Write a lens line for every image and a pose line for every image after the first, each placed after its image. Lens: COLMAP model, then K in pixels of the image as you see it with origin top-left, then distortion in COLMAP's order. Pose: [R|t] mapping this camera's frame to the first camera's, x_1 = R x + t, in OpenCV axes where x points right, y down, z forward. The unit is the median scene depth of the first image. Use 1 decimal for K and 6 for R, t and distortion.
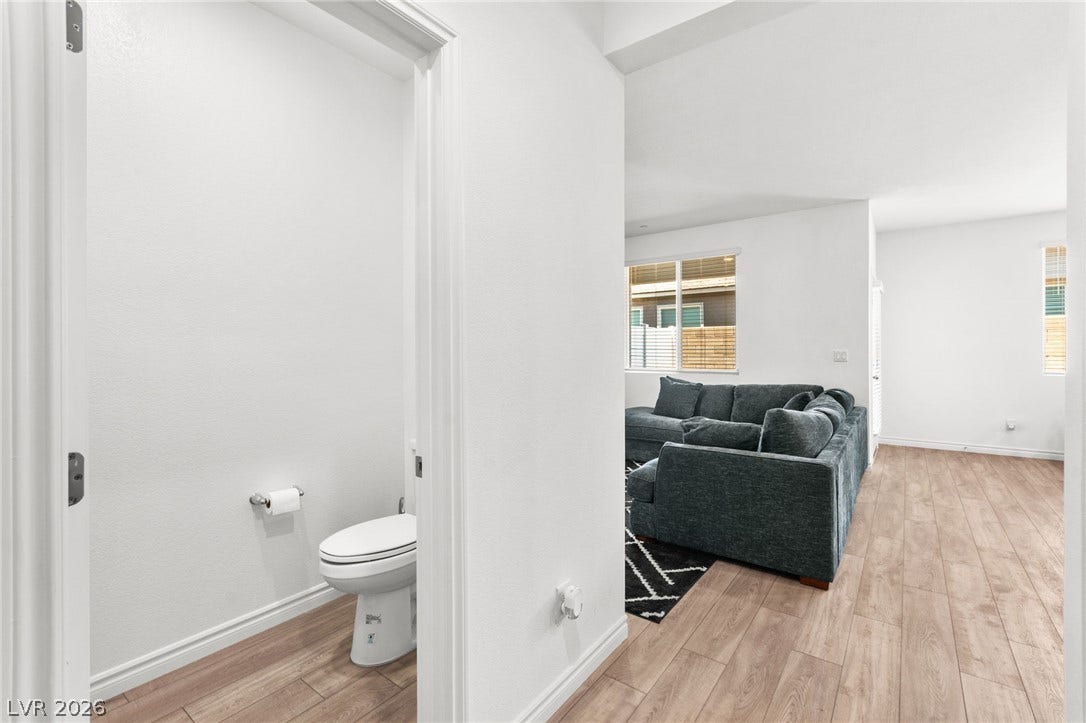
lens RADIAL K [[479.8, 0, 550.6], [0, 479.8, 349.8], [0, 0, 1]] dist [0.006584, -0.001961]
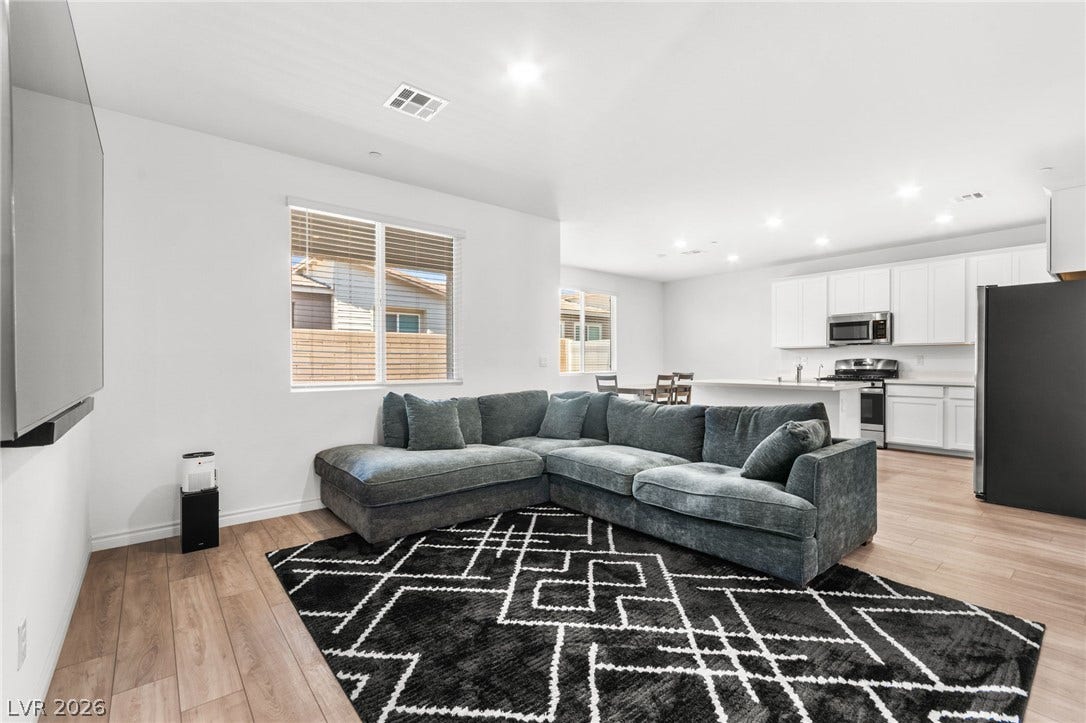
lens RADIAL K [[479.8, 0, 544.7], [0, 479.8, 365.5], [0, 0, 1]] dist [0.006584, -0.001961]
pose [[0.233625, -0.006025, 0.972308, -0.896463], [0.005007, 0.999975, 0.004994, 0.032659], [-0.972314, 0.003702, 0.233649, 1.557082]]
